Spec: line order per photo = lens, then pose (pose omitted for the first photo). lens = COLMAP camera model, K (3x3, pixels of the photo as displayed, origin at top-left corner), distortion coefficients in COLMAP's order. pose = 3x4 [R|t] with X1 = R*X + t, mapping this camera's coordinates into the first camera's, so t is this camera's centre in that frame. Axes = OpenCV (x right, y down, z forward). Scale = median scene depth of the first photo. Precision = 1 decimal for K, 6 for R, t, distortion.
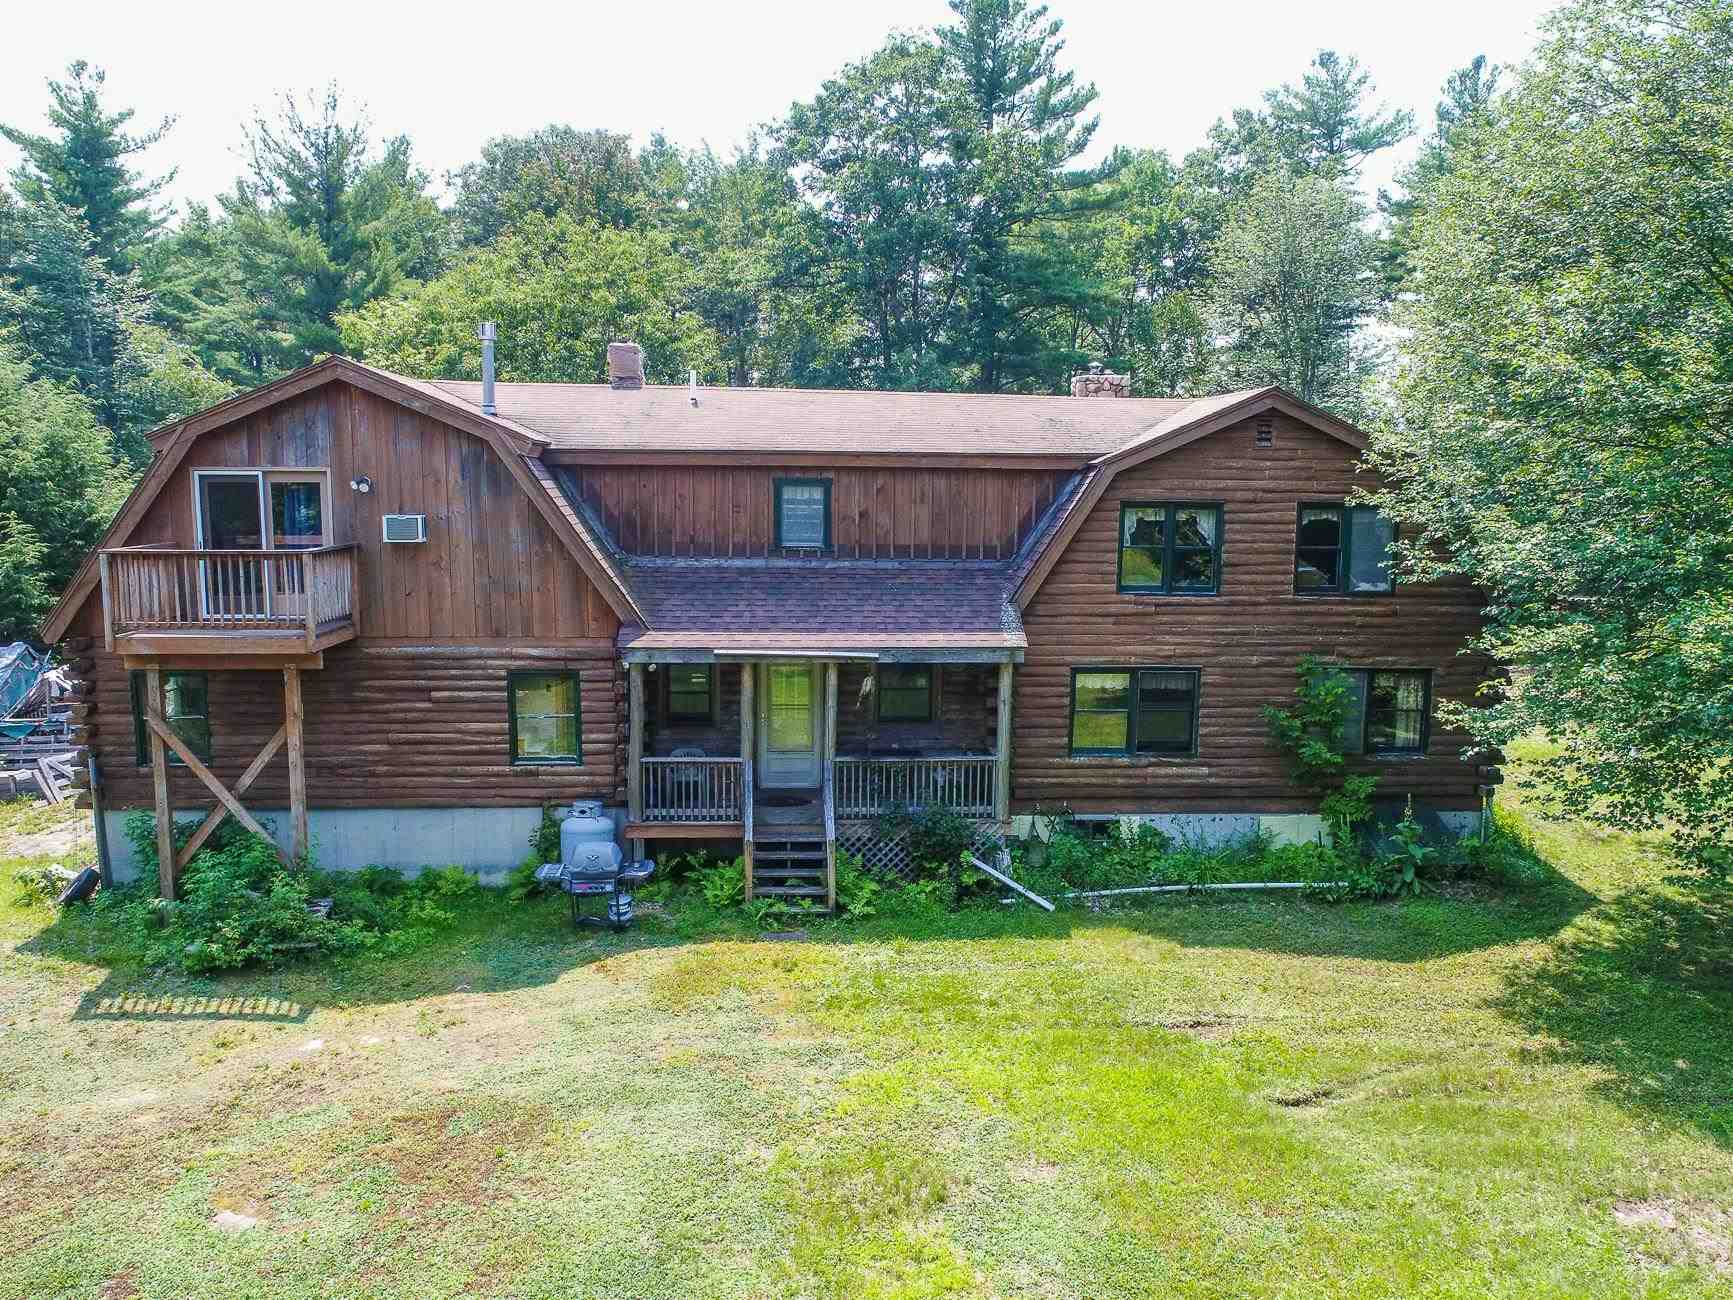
lens RADIAL K [[1327.5, 0, 866.8], [0, 1327.5, 651.4], [0, 0, 1]] dist [-0.016378, 0.011810]
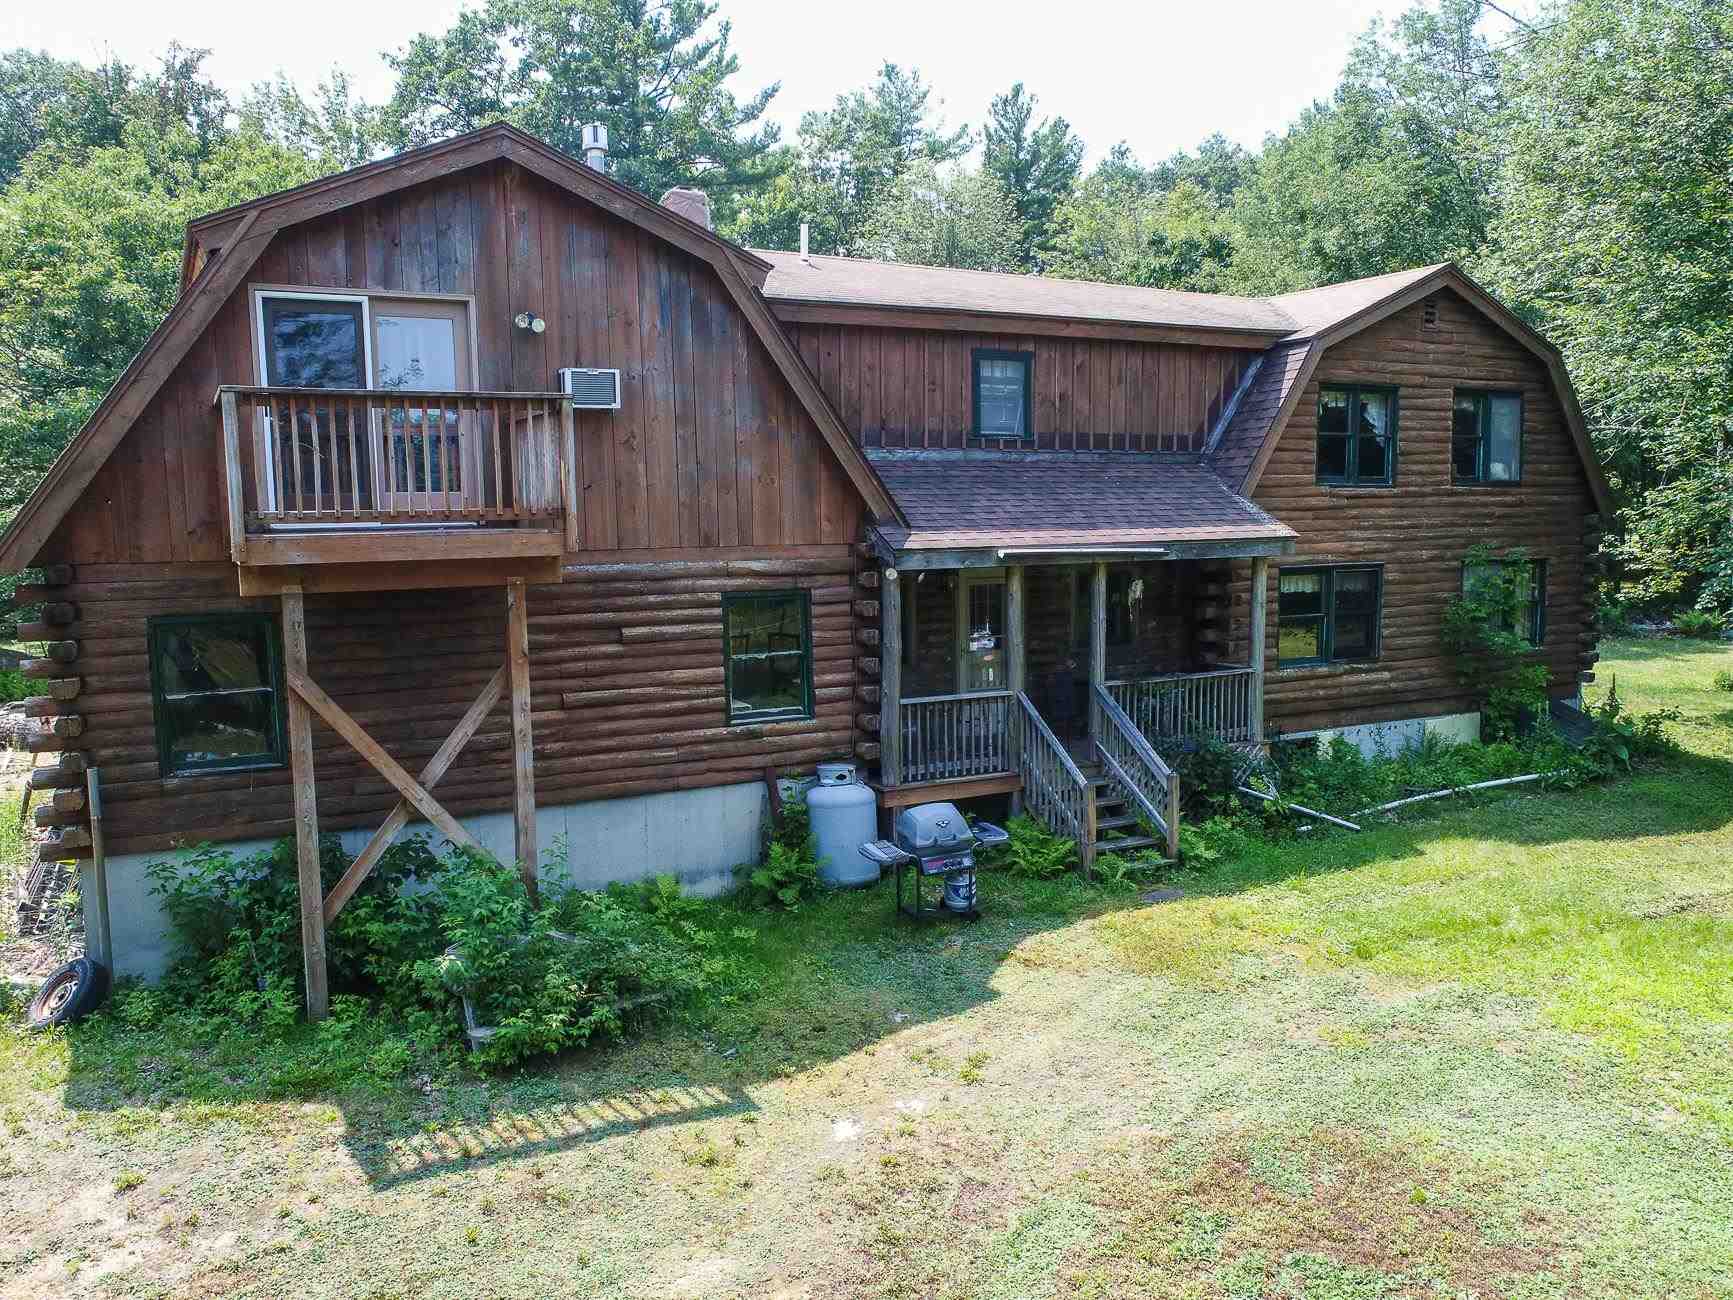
lens RADIAL K [[1327.5, 0, 866.3], [0, 1327.5, 650.2], [0, 0, 1]] dist [-0.016378, 0.011810]
pose [[0.913488, -0.064521, 0.401718, -0.487255], [0.074605, 0.997168, -0.009491, 0.057509], [-0.399968, 0.038640, 0.915714, 0.309430]]
